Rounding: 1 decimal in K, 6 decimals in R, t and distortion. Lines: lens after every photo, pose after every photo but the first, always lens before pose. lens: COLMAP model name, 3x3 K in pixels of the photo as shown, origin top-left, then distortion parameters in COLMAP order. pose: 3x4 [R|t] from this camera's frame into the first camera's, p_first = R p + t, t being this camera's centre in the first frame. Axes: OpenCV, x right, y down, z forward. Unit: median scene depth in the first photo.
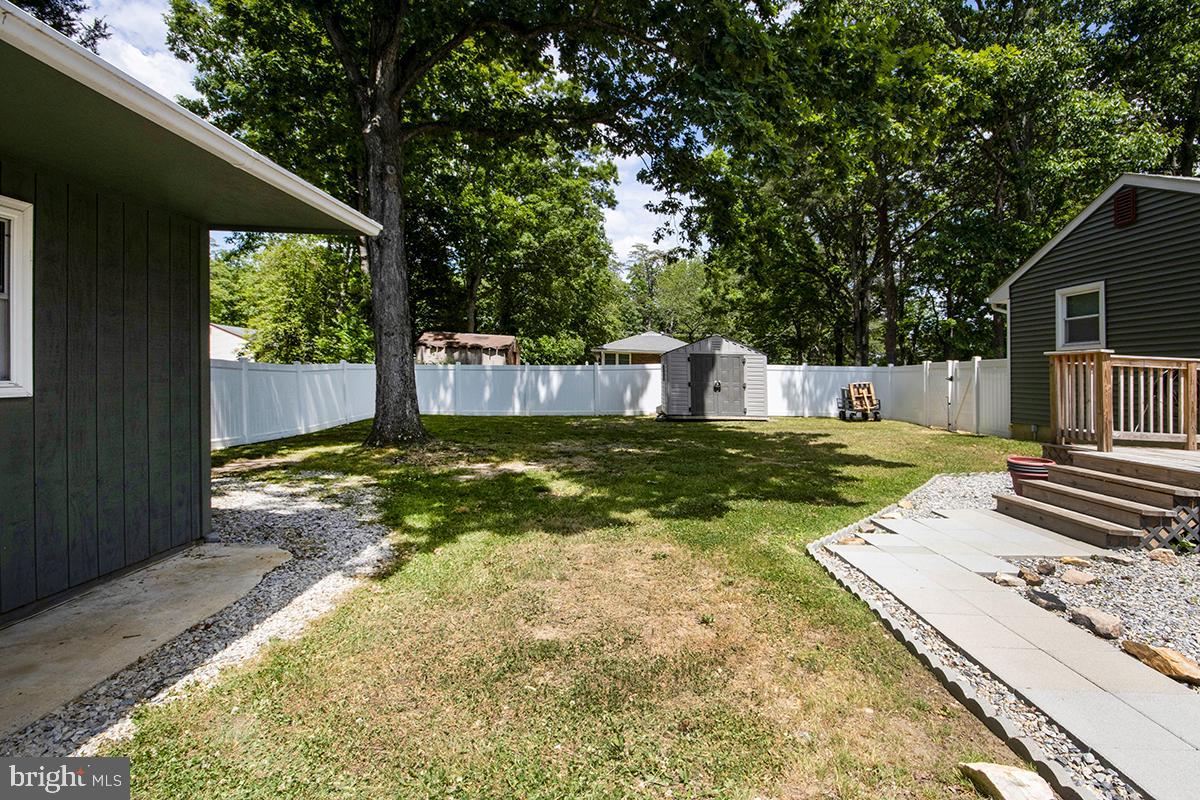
lens RADIAL K [[570.5, 0, 591.5], [0, 570.5, 377.1], [0, 0, 1]] dist [0.022780, -0.019525]
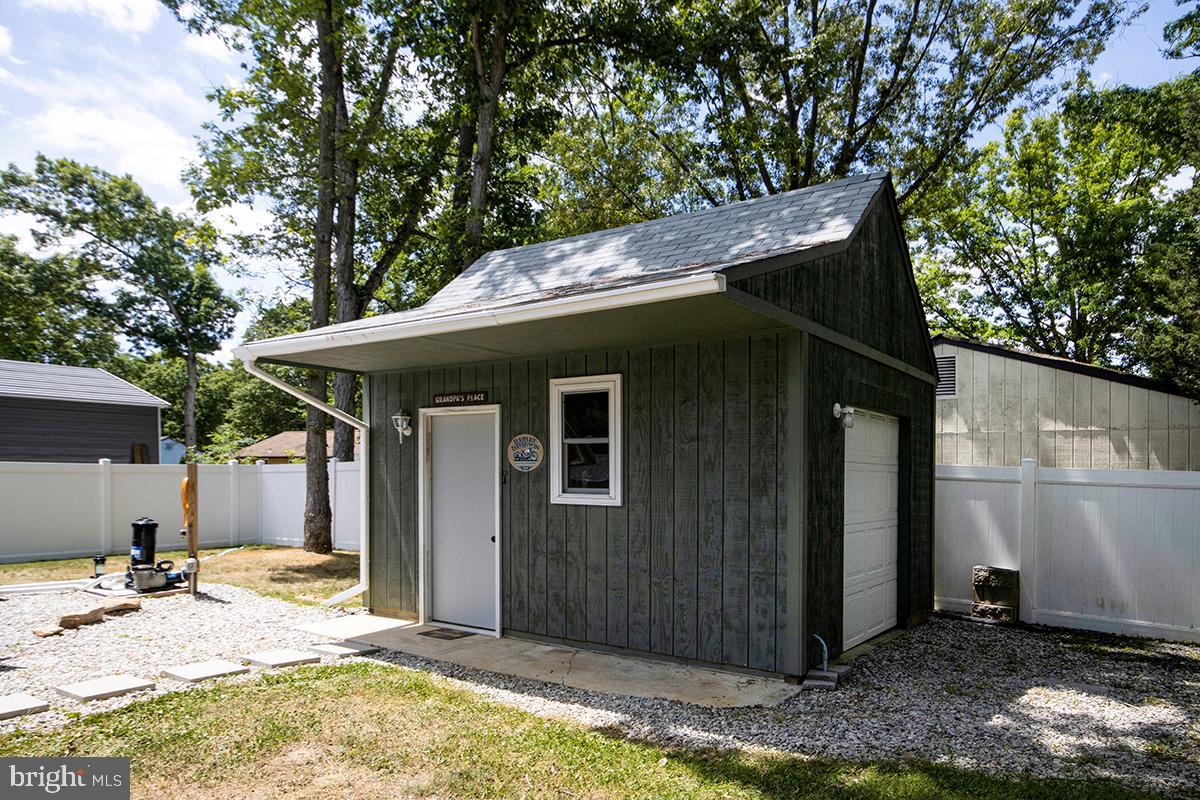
lens RADIAL K [[773.0, 0, 598.6], [0, 773.0, 466.8], [0, 0, 1]] dist [-0.001449, 0.000416]
pose [[-0.540616, -0.058322, -0.839245, 0.673686], [-0.037465, 0.998273, -0.045239, 0.023104], [0.840435, 0.006985, -0.541868, 1.855951]]
